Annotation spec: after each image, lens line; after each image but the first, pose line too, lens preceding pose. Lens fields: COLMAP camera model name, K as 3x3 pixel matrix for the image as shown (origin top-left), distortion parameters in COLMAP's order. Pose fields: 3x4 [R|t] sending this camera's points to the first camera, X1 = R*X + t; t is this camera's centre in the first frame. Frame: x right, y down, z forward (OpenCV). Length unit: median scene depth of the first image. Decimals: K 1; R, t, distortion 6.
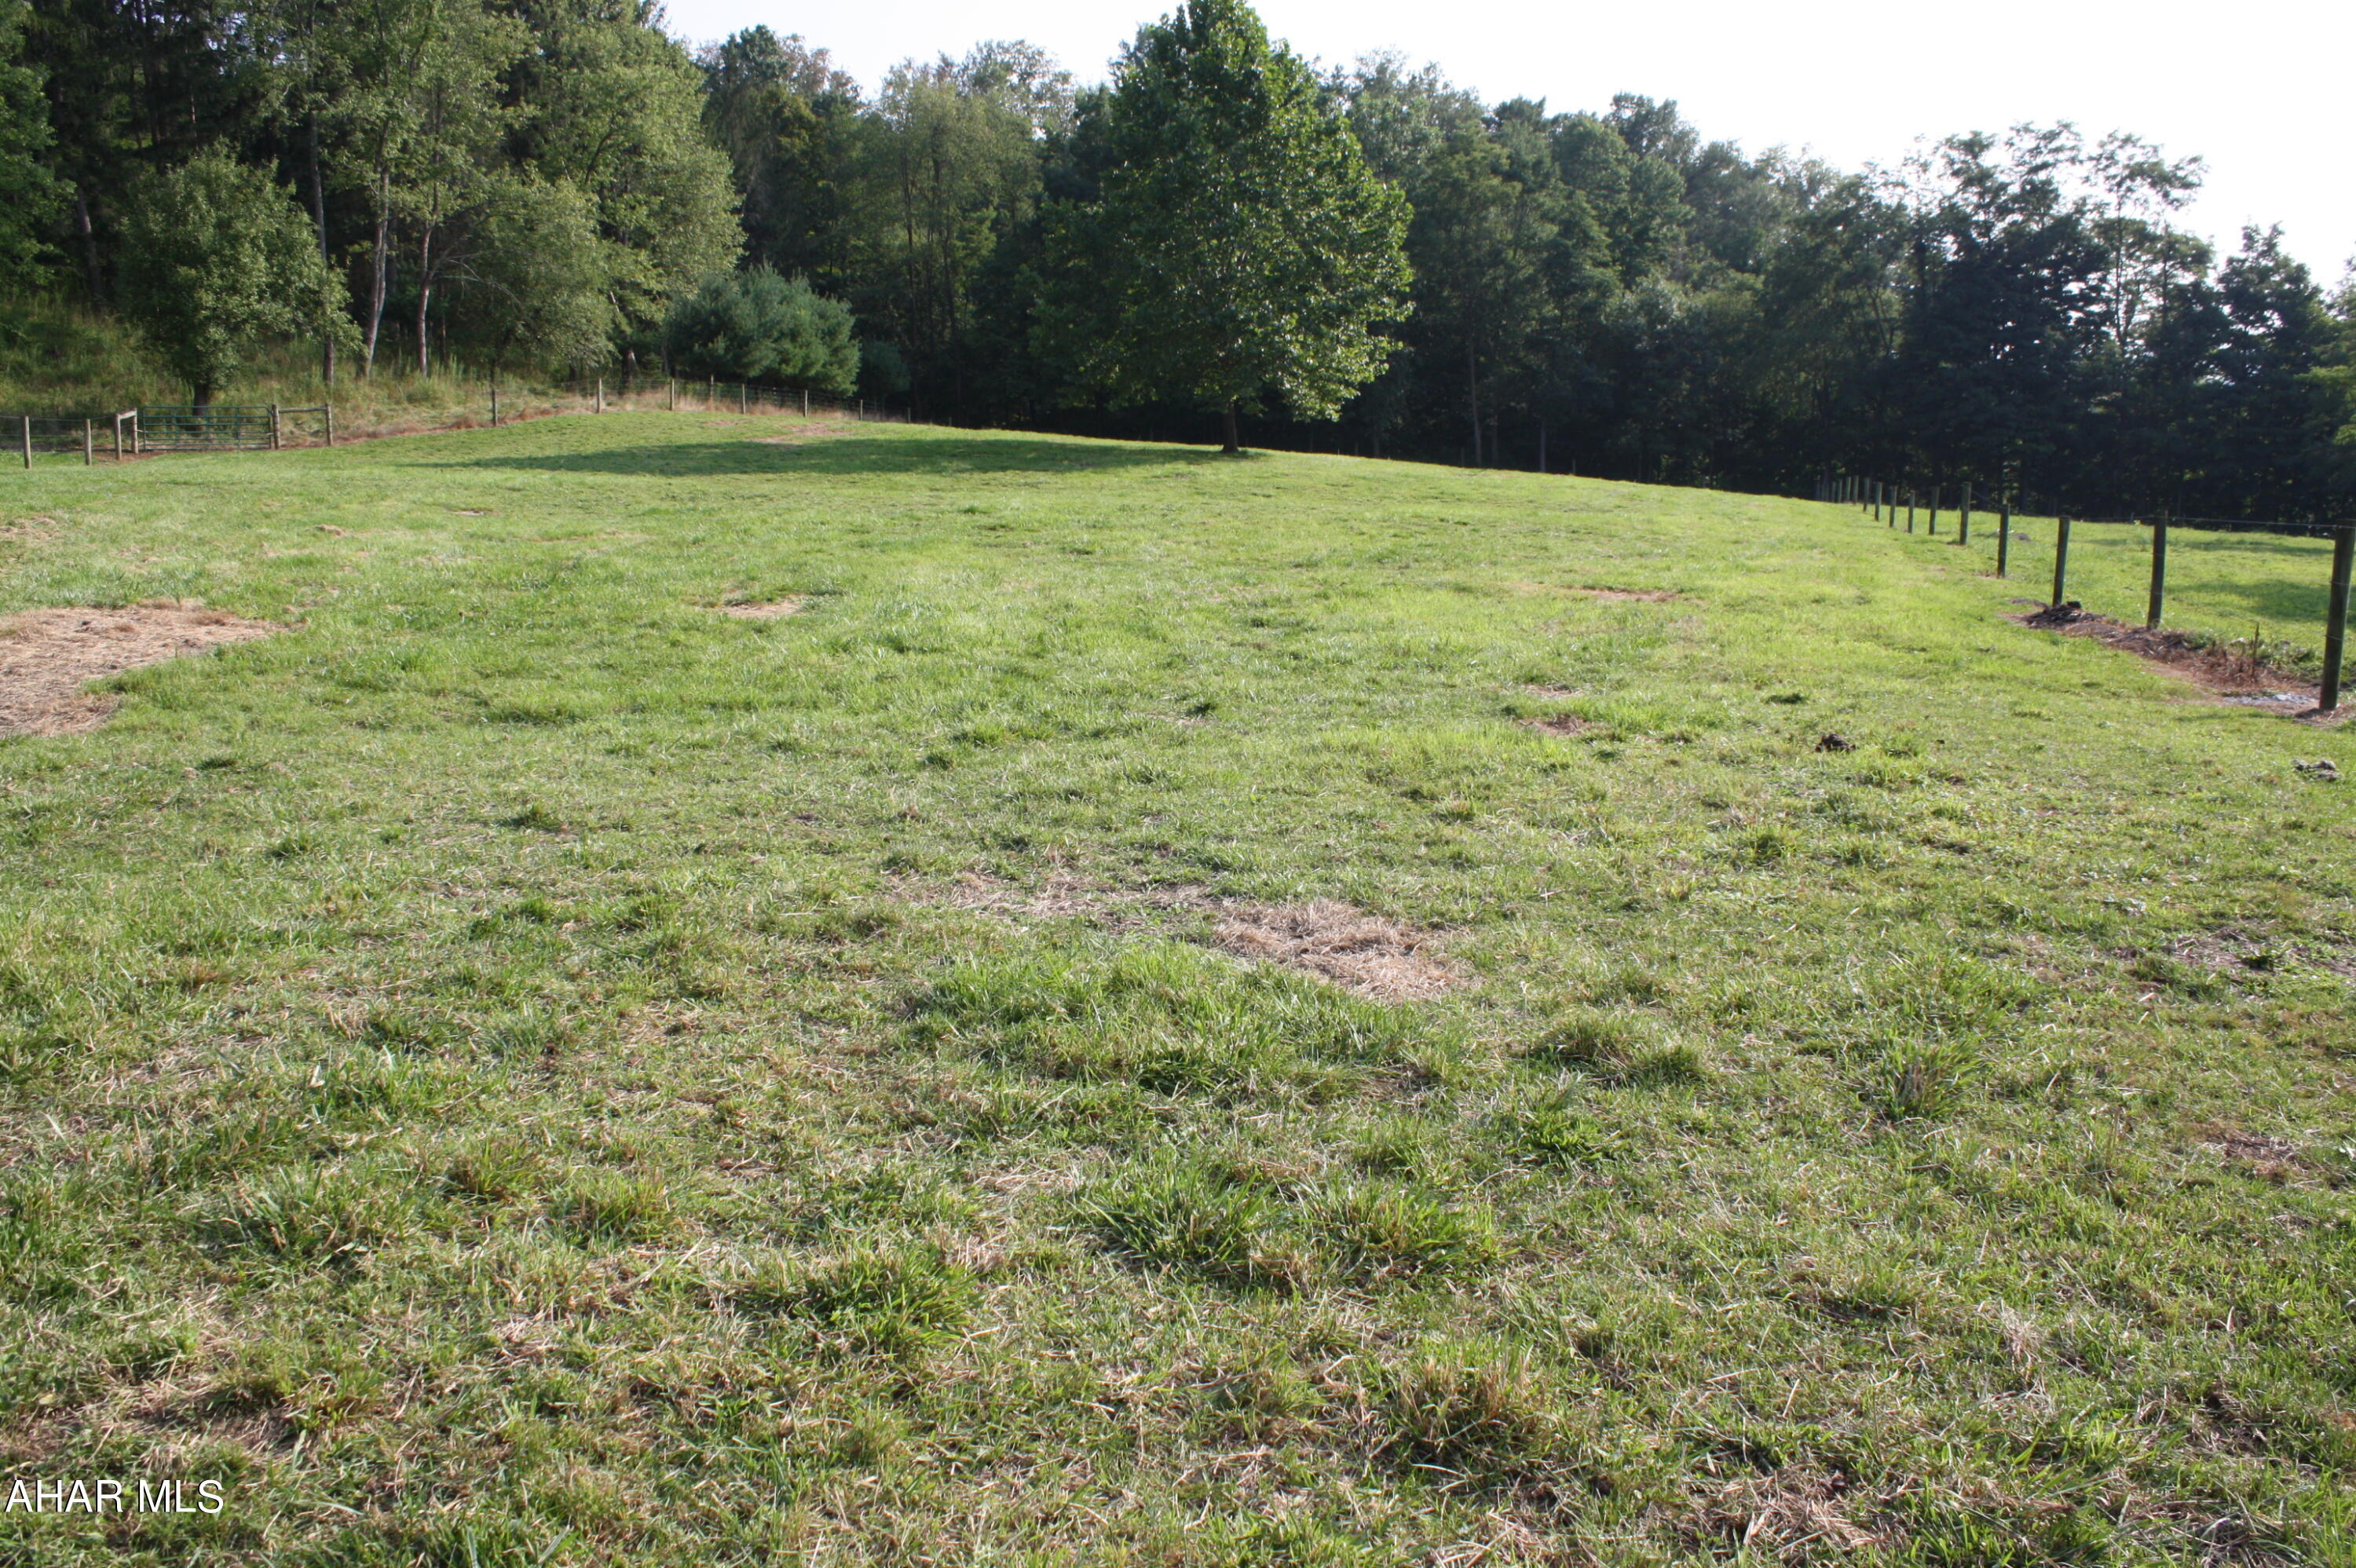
lens RADIAL K [[2010.6, 0, 1178.0], [0, 2010.6, 784.0], [0, 0, 1]] dist [-0.094909, 0.015205]
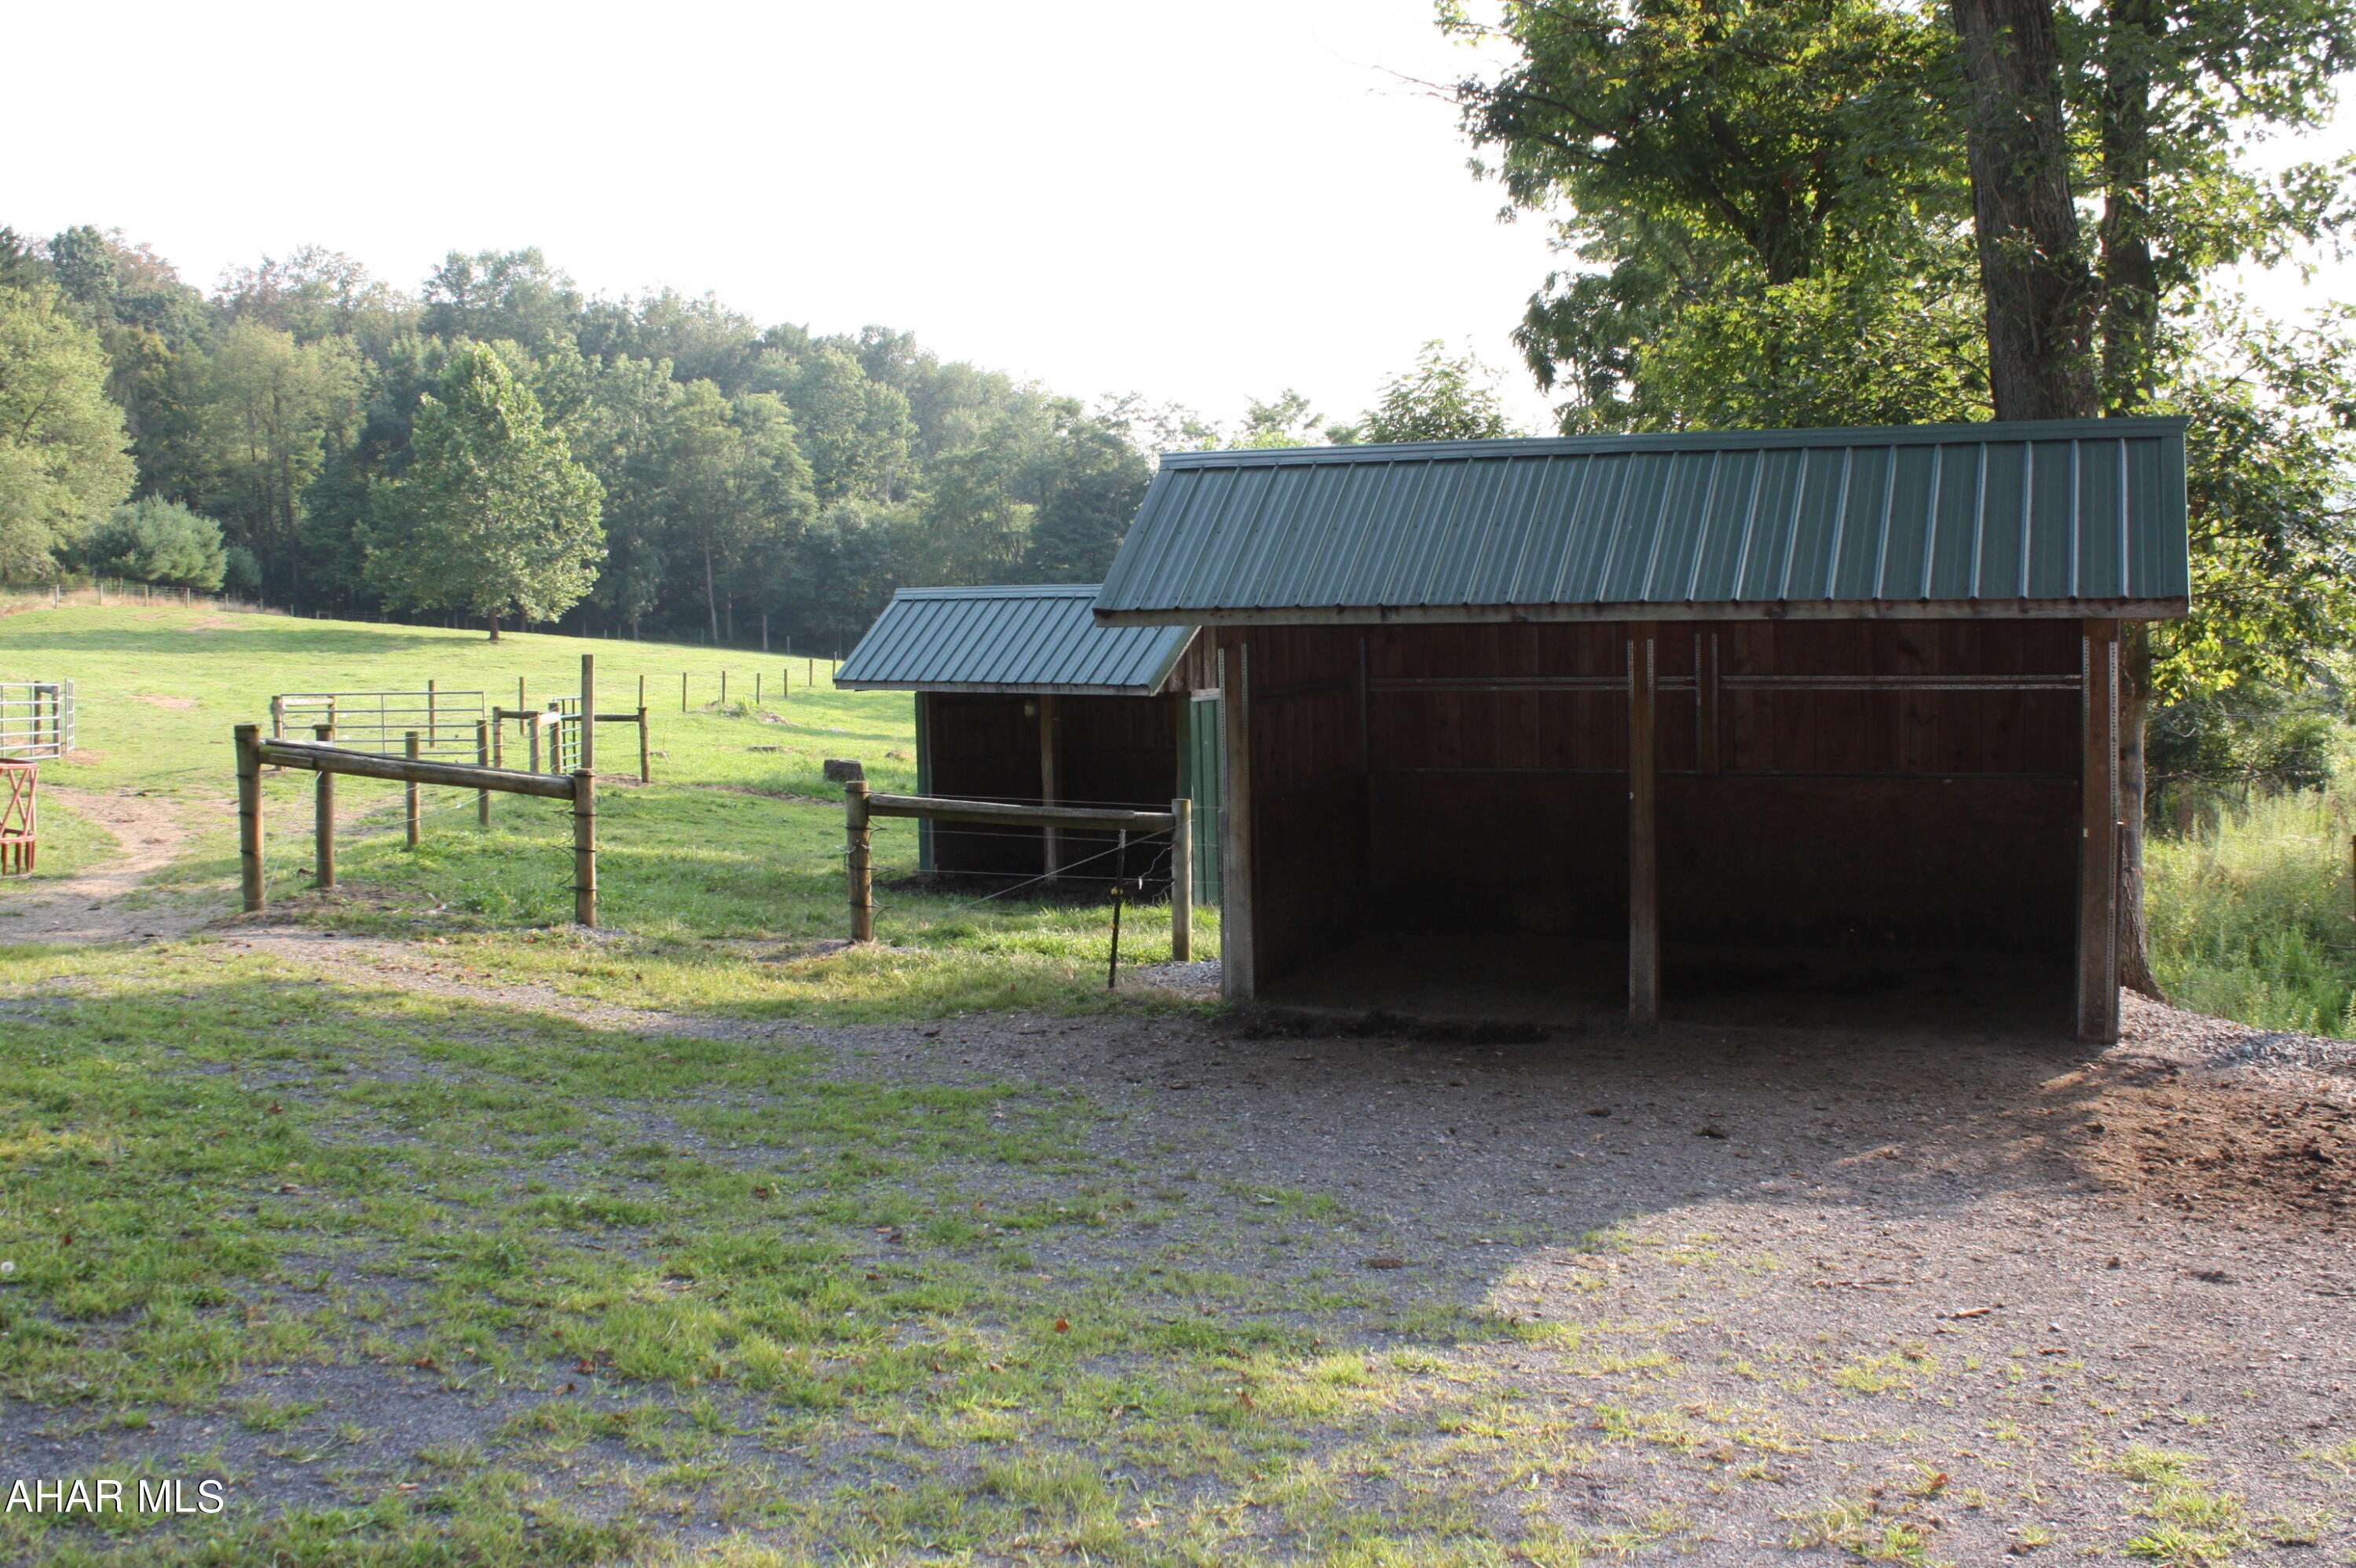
lens RADIAL K [[2736.6, 0, 1178.0], [0, 2736.6, 784.0], [0, 0, 1]] dist [0.001058, 0.037427]
pose [[0.974507, -0.007795, 0.224223, 0.051747], [0.029232, 0.995289, -0.092446, 0.126617], [-0.222446, 0.096644, 0.970143, -0.925696]]
